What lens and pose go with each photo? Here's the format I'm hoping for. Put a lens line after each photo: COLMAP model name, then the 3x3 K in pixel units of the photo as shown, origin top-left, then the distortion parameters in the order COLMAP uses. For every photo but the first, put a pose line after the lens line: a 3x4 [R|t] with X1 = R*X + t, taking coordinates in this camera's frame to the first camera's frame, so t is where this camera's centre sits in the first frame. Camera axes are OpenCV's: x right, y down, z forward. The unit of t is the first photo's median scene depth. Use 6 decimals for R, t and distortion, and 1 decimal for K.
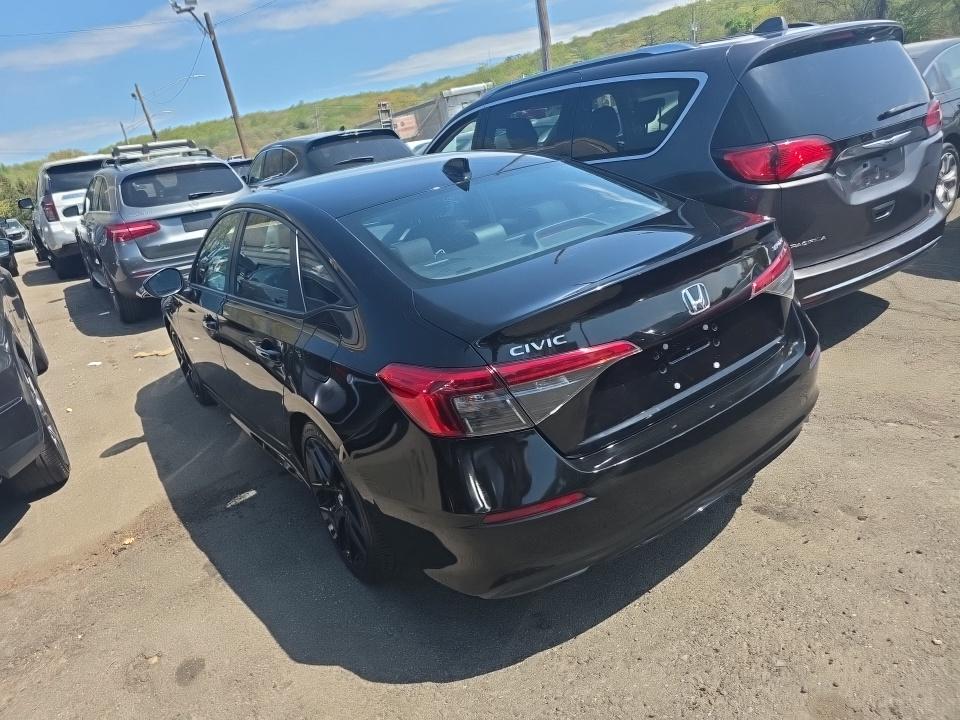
lens RADIAL K [[720.9, 0, 480.0], [0, 720.9, 360.0], [0, 0, 1]] dist [0.070929, -0.087437]
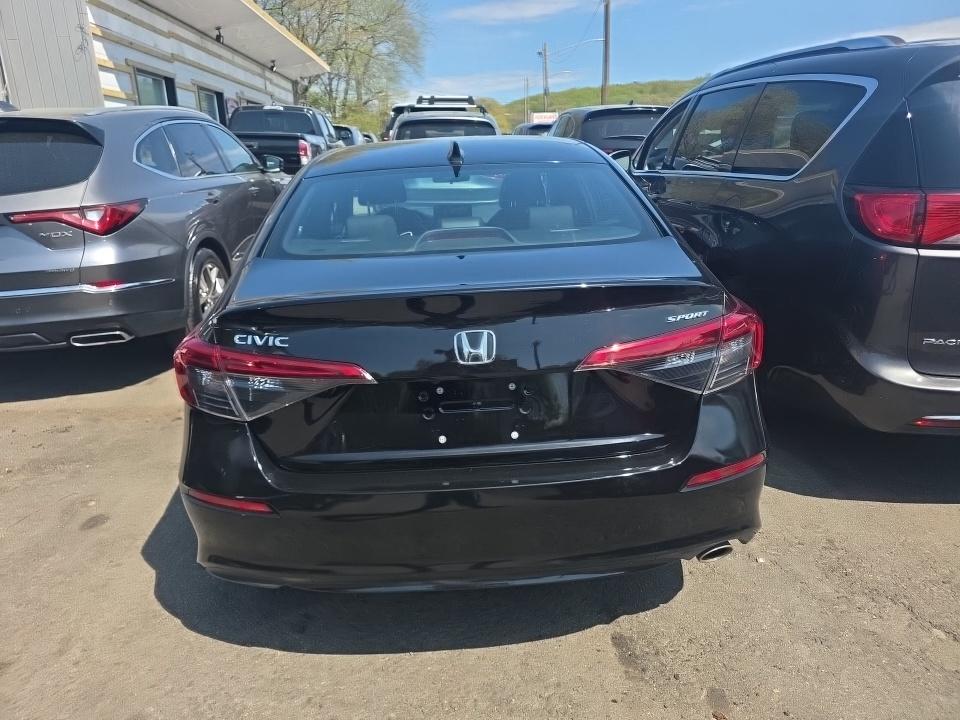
lens RADIAL K [[720.9, 0, 480.0], [0, 720.9, 360.0], [0, 0, 1]] dist [0.070929, -0.087437]
pose [[0.812284, 0.297388, -0.501751, 0.568603], [-0.277083, 0.953732, 0.116708, -0.132517], [0.513244, 0.044227, 0.857103, 0.238966]]
